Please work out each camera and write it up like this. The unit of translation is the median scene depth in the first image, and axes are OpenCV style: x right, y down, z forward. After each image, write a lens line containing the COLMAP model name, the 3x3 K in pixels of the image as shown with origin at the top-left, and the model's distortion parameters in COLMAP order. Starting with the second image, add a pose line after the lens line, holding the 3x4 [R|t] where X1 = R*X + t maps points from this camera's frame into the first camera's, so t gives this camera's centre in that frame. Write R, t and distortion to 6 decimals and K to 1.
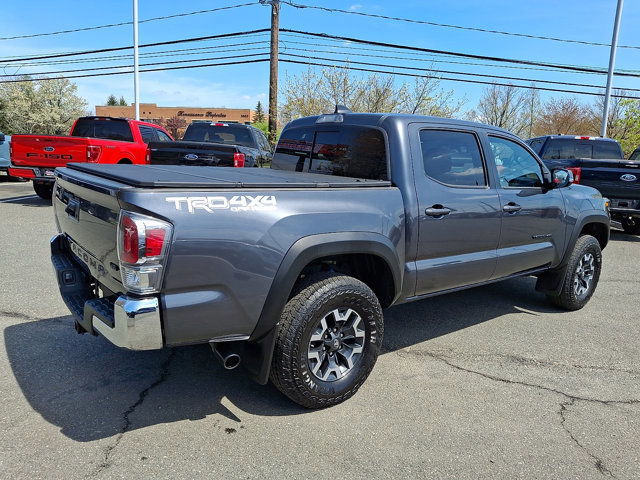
lens RADIAL K [[480.3, 0, 320.0], [0, 480.3, 240.0], [0, 0, 1]] dist [0.097996, -0.123955]
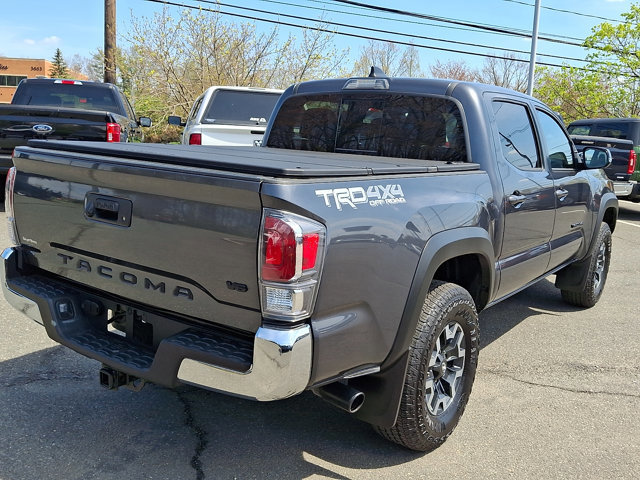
lens RADIAL K [[622.3, 0, 320.0], [0, 622.3, 240.0], [0, 0, 1]] dist [0.175233, -0.420829]
pose [[0.958691, -0.042257, 0.281294, -0.410279], [0.040805, 0.999106, 0.011021, -0.014983], [-0.281509, 0.000913, 0.959558, 0.052145]]
